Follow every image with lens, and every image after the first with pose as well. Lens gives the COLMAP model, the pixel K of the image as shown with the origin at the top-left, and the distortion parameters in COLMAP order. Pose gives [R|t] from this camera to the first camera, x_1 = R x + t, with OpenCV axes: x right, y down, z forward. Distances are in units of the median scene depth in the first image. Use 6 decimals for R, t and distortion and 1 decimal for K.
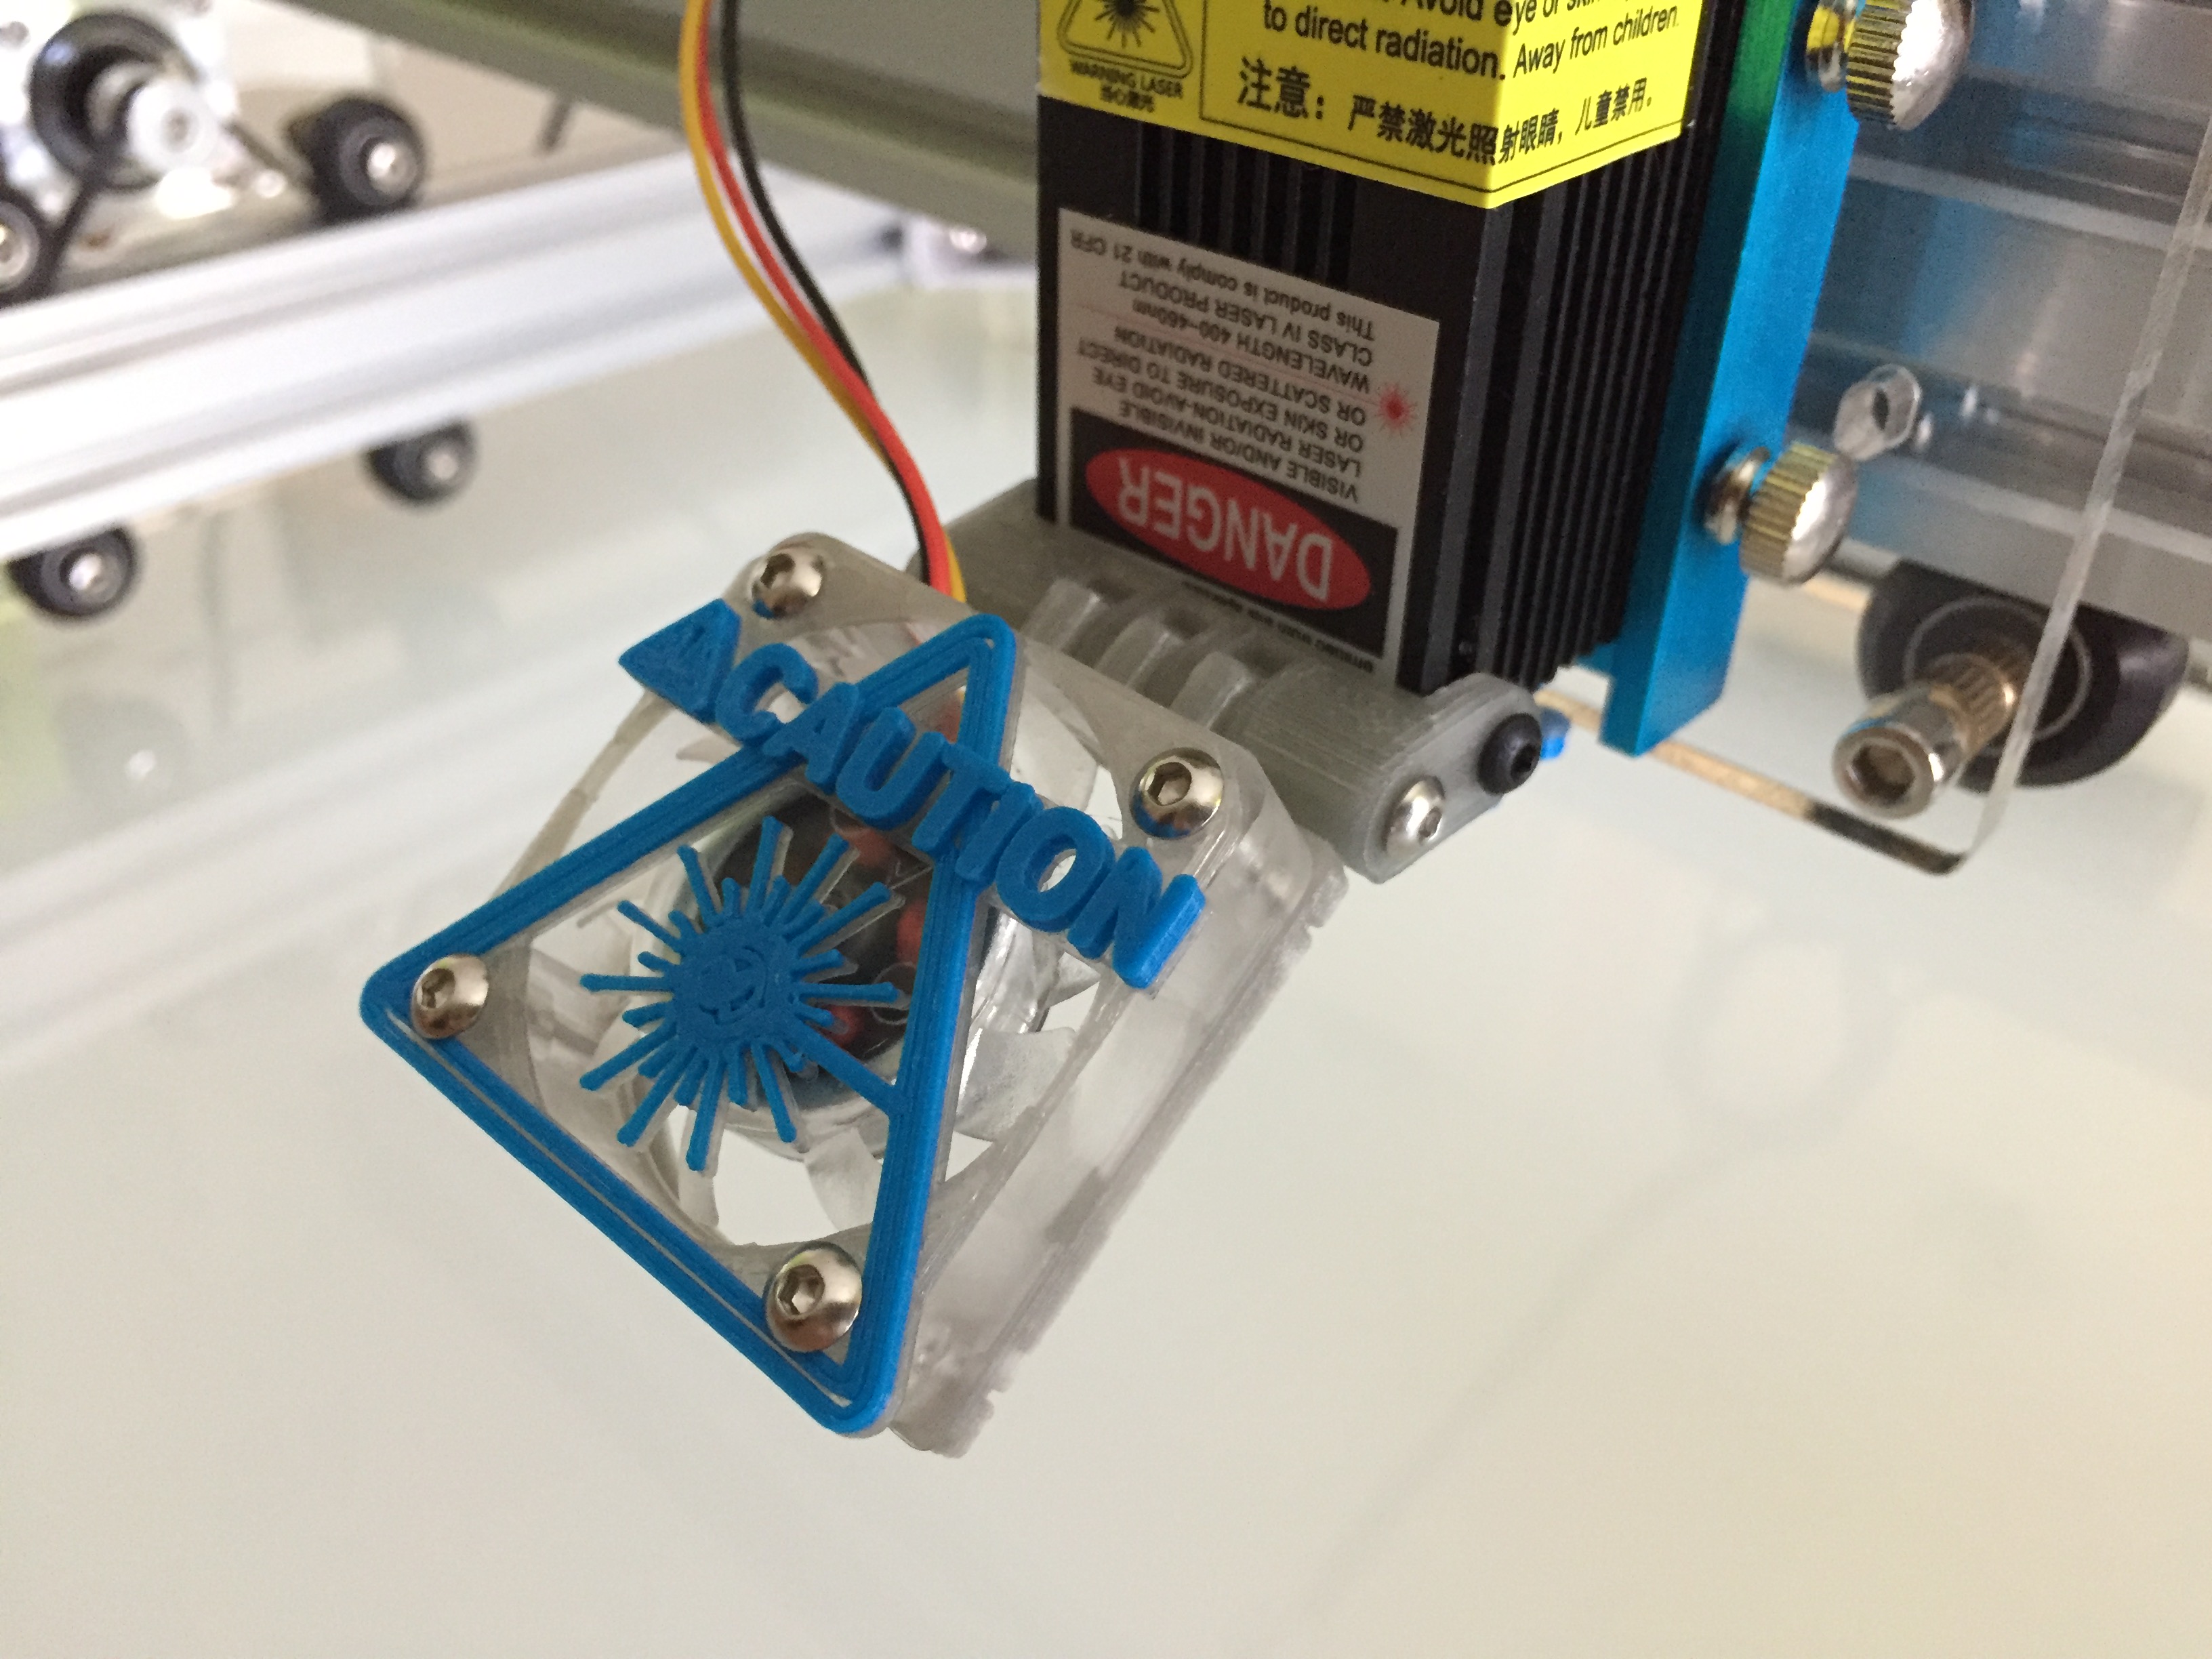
lens RADIAL K [[1995.5, 0, 1106.0], [0, 1995.5, 829.5], [0, 0, 1]] dist [0.011419, -0.120358]
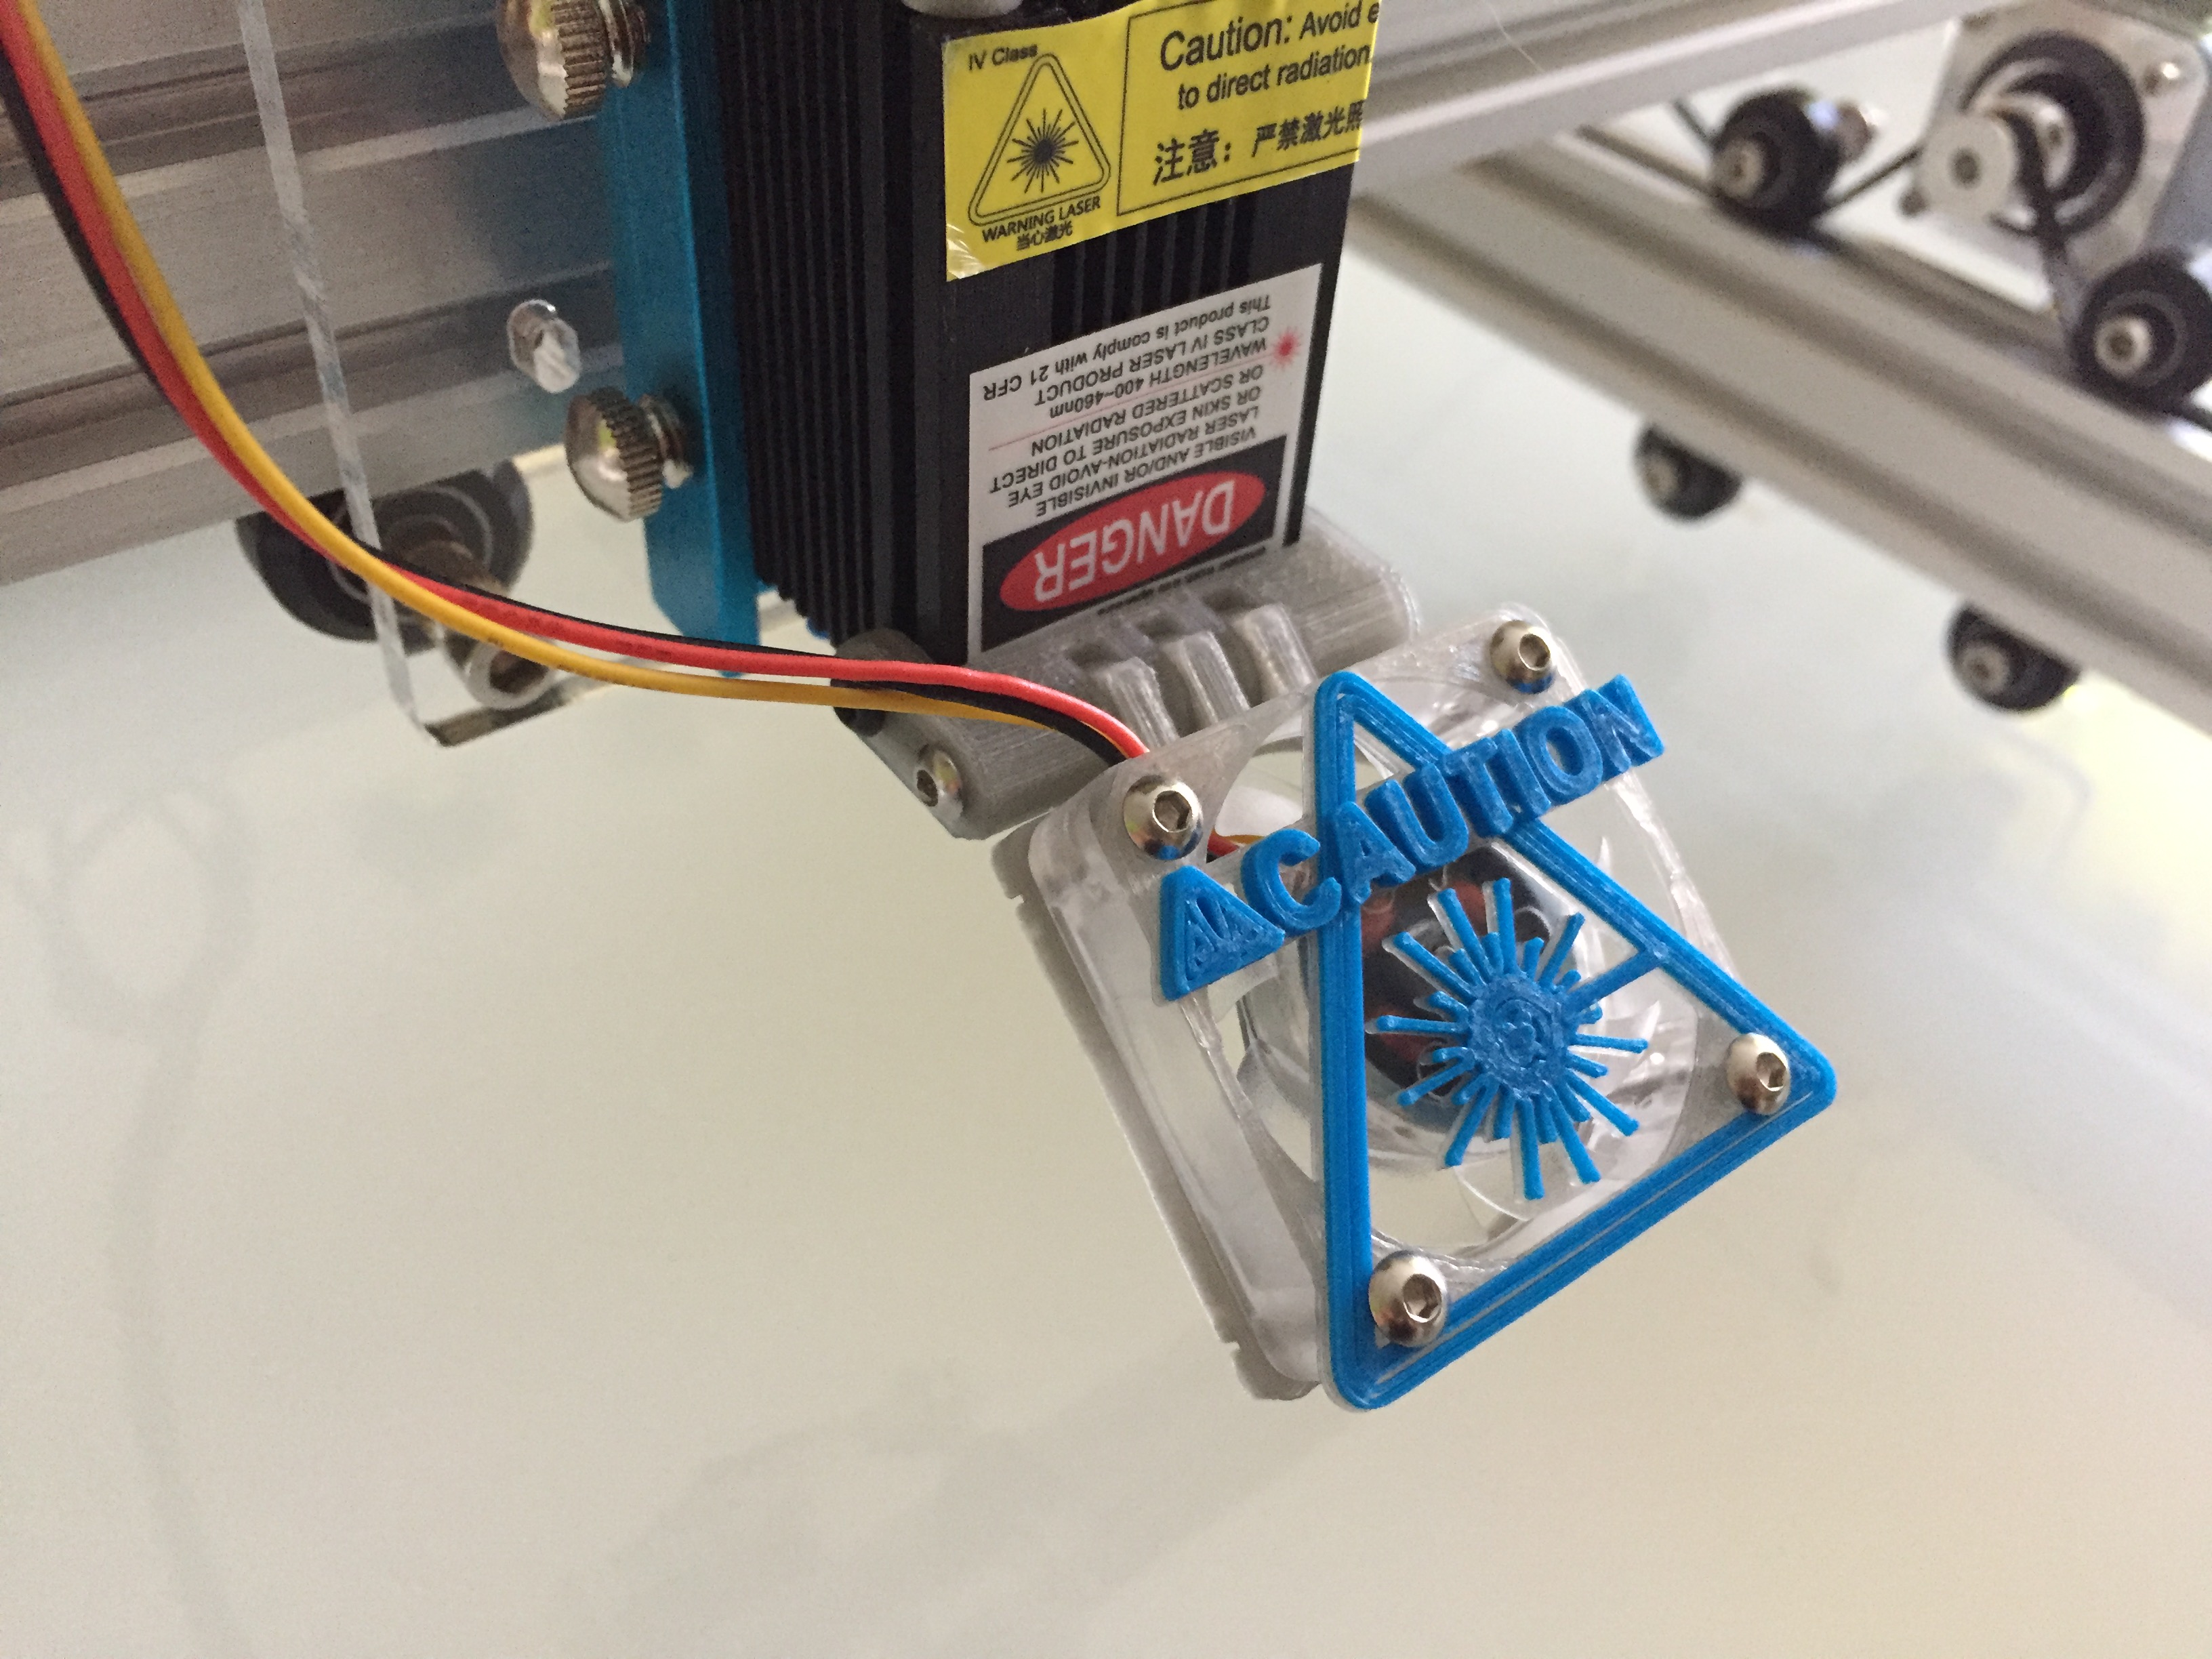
lens RADIAL K [[1995.5, 0, 1106.0], [0, 1995.5, 829.5], [0, 0, 1]] dist [0.011419, -0.120358]
pose [[0.197087, -0.666160, 0.719297, -0.895884], [0.515152, 0.694603, 0.502140, -0.640084], [-0.834131, 0.271582, 0.480071, 0.564611]]
